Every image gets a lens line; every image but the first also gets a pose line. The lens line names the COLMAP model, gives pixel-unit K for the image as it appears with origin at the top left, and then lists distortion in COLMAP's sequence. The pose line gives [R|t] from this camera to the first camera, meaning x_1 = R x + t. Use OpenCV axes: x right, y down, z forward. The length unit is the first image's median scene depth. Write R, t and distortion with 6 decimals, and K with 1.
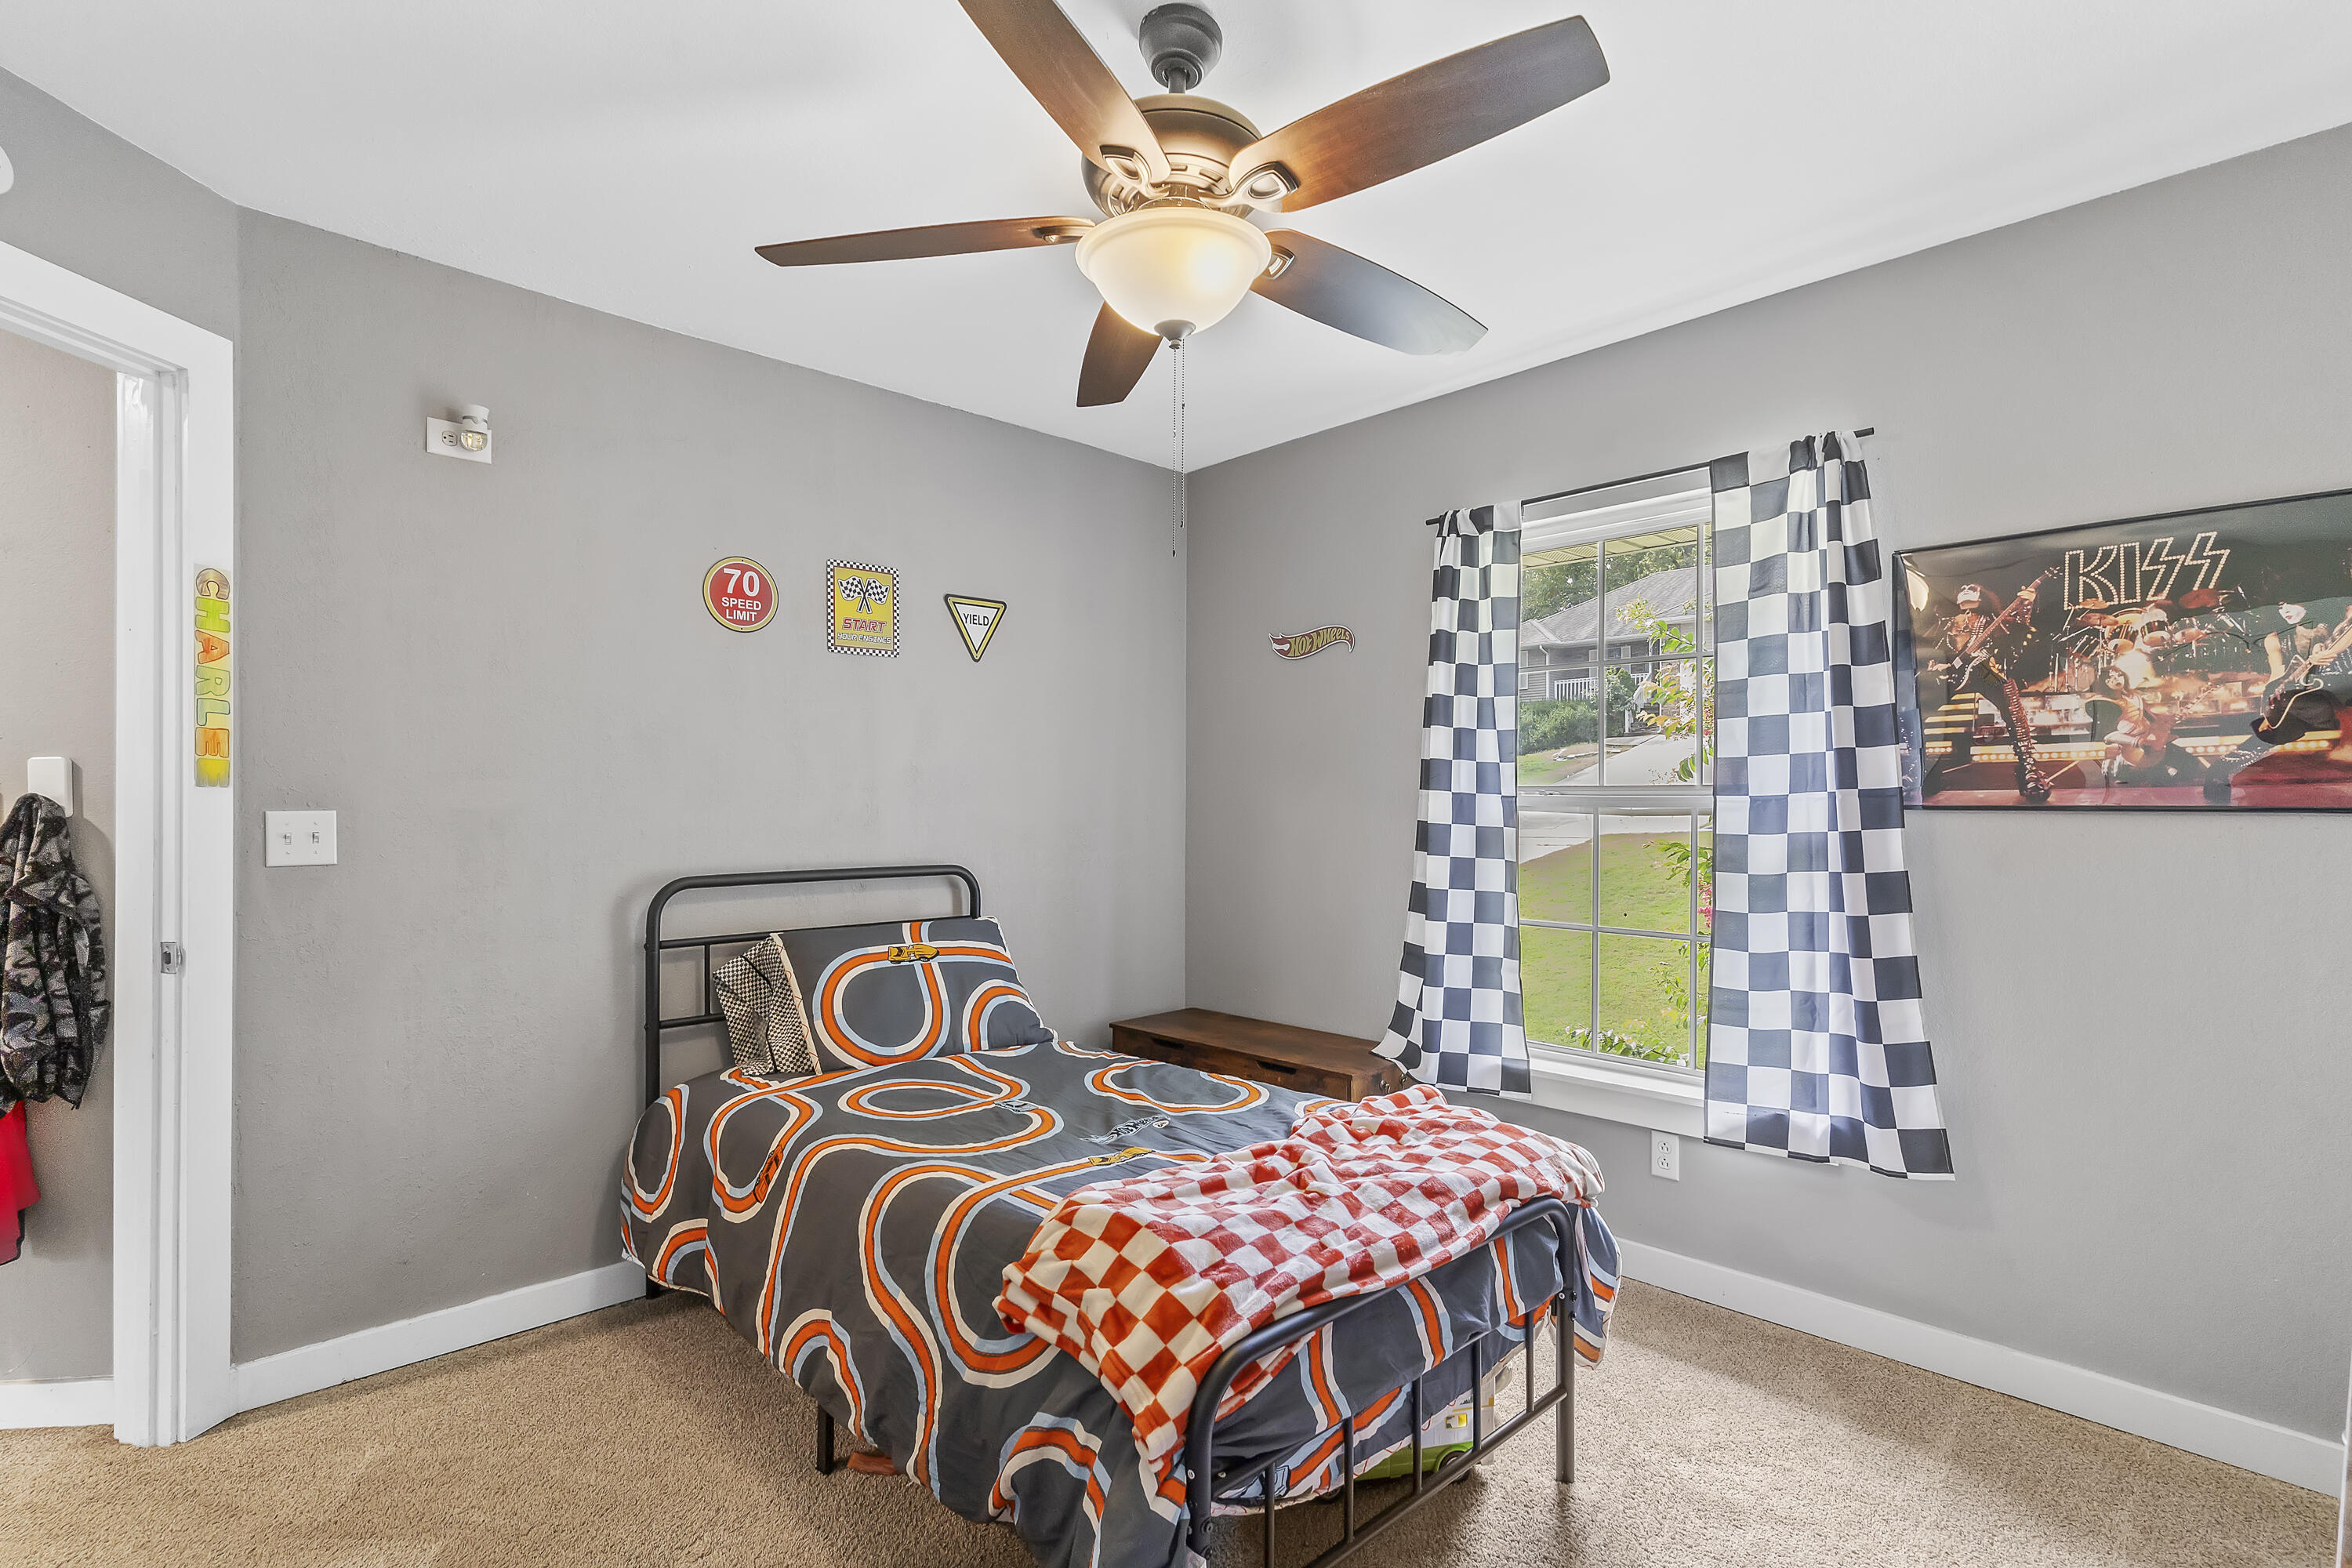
lens RADIAL K [[1119.4, 0, 1188.7], [0, 1119.4, 800.7], [0, 0, 1]] dist [-0.000565, 0.000000]
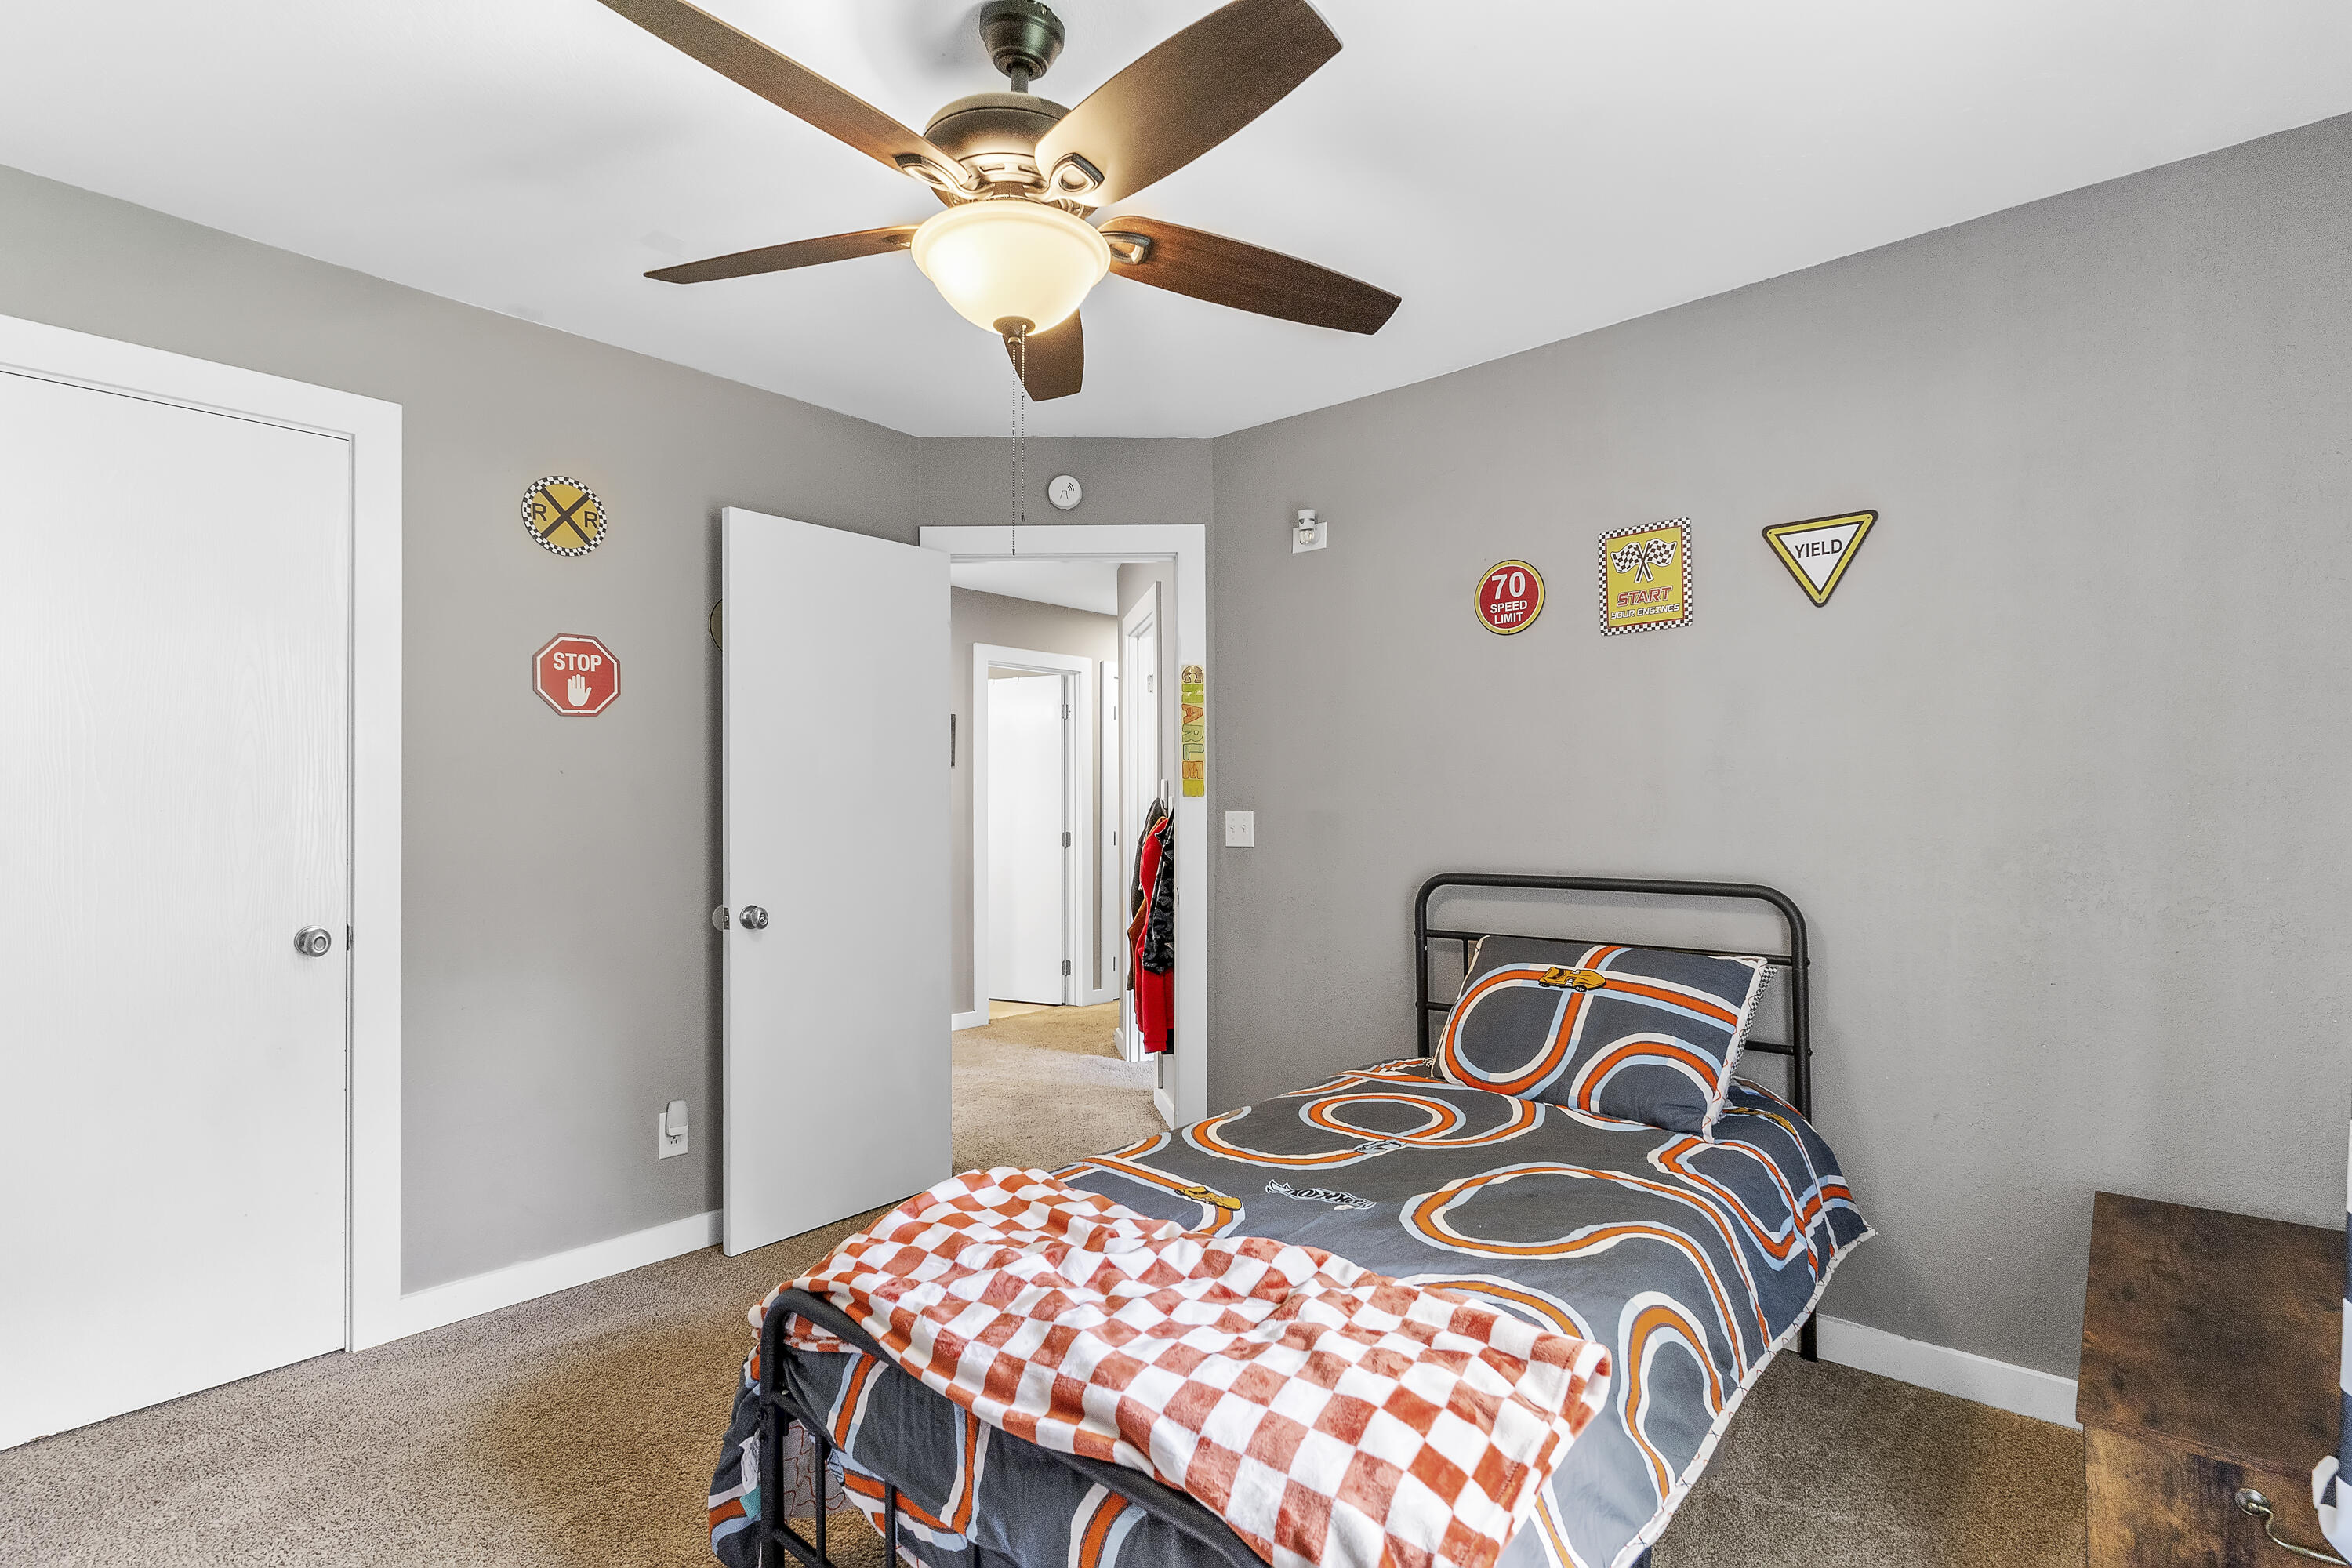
lens RADIAL K [[1119.4, 0, 1188.7], [0, 1119.4, 800.7], [0, 0, 1]] dist [-0.000565, 0.000000]
pose [[0.086680, -0.006502, -0.996215, 0.590822], [0.006587, 0.999961, -0.005954, 0.002631], [0.996214, -0.006046, 0.086720, 0.639944]]
